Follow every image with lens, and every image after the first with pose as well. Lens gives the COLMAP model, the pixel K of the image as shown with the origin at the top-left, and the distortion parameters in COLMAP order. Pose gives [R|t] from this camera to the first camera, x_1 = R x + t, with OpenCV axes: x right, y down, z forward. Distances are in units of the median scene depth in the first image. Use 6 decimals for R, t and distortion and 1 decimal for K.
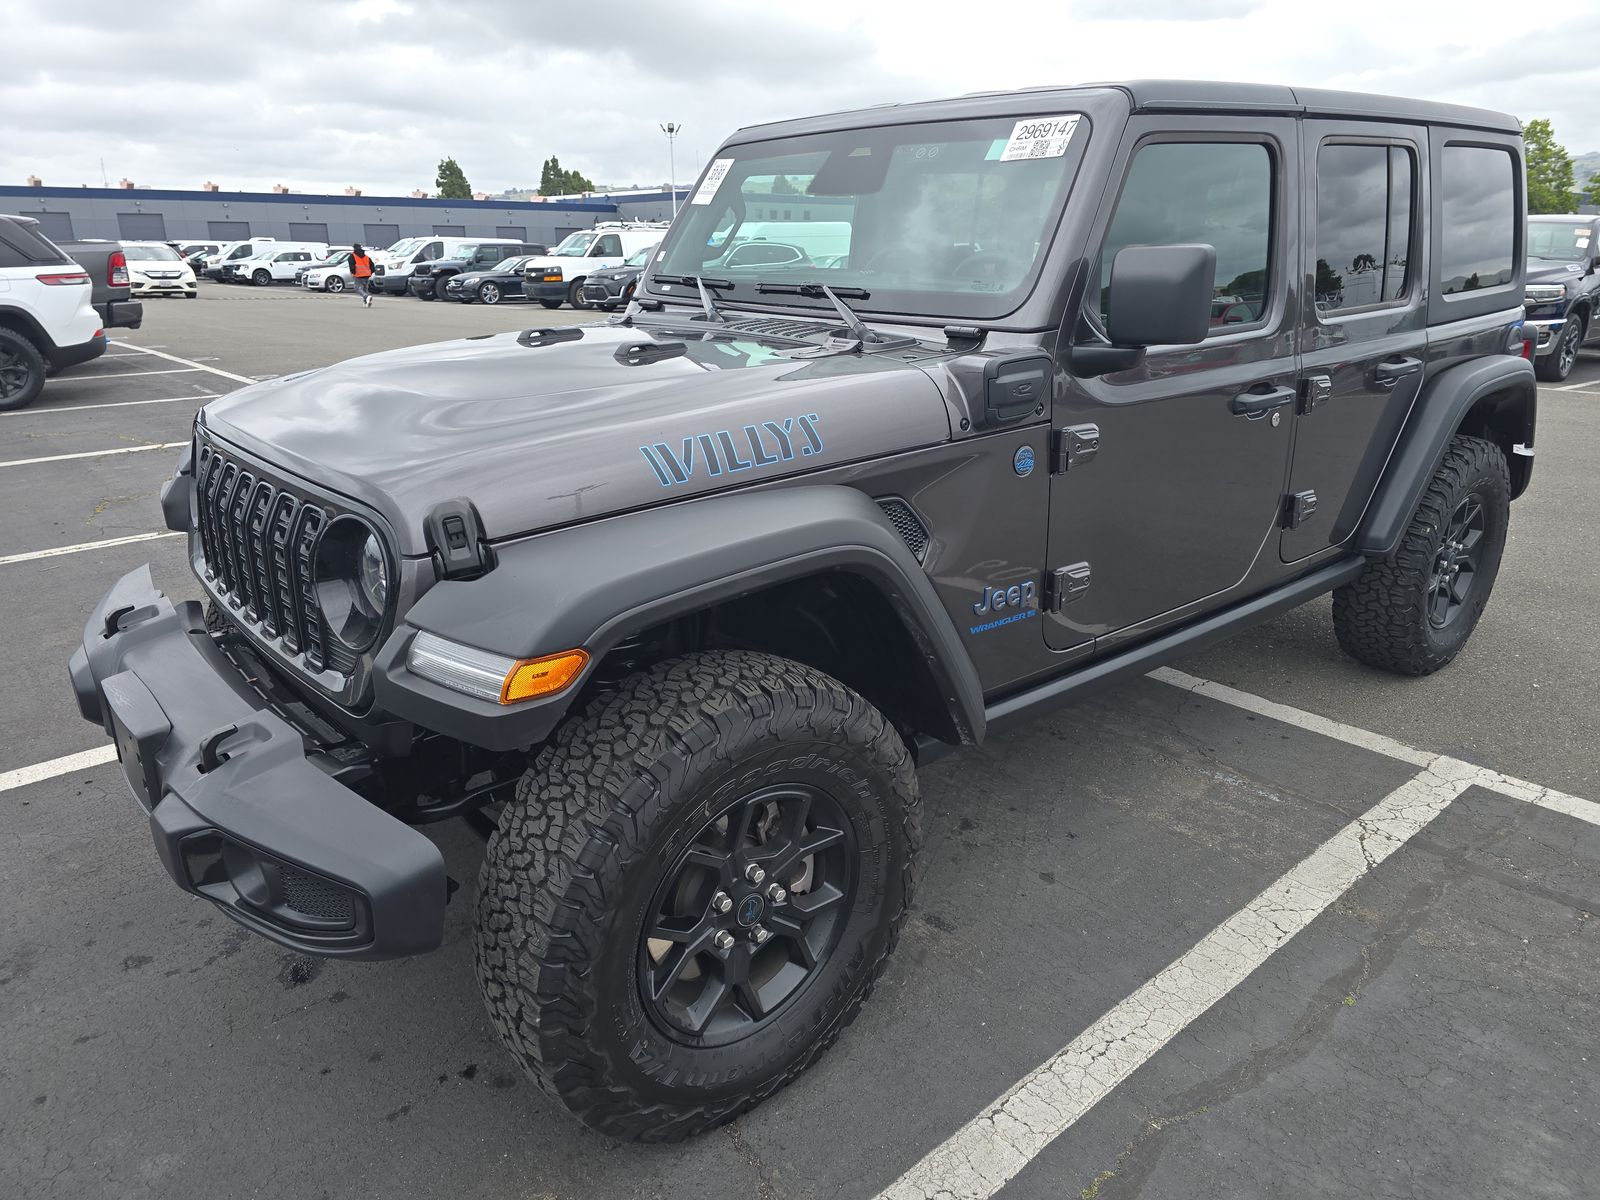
lens RADIAL K [[1131.1, 0, 800.0], [0, 1131.1, 600.0], [0, 0, 1]] dist [0.004983, -0.001560]
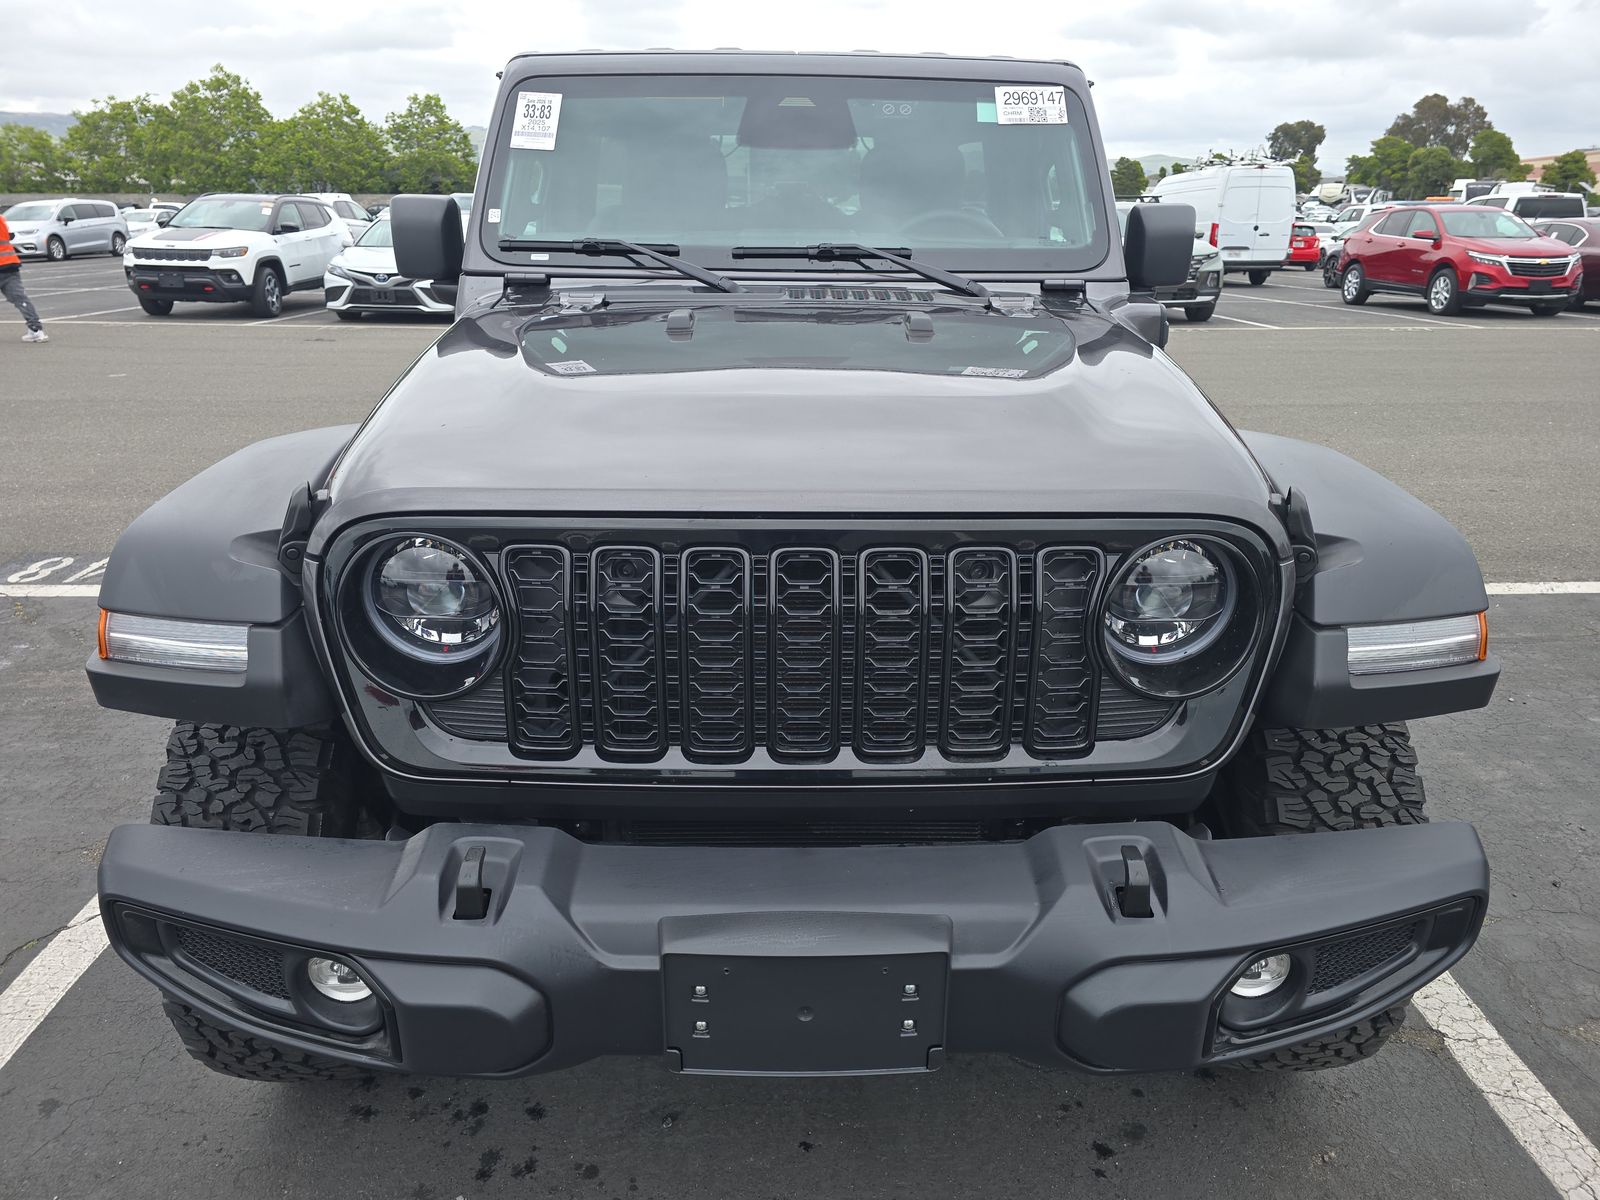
lens RADIAL K [[1131.1, 0, 800.0], [0, 1131.1, 600.0], [0, 0, 1]] dist [0.004983, -0.001560]
pose [[0.631311, -0.248534, 0.734627, -0.814768], [0.226259, 0.965074, 0.132058, -0.136553], [-0.741790, 0.082846, 0.665495, 0.459534]]
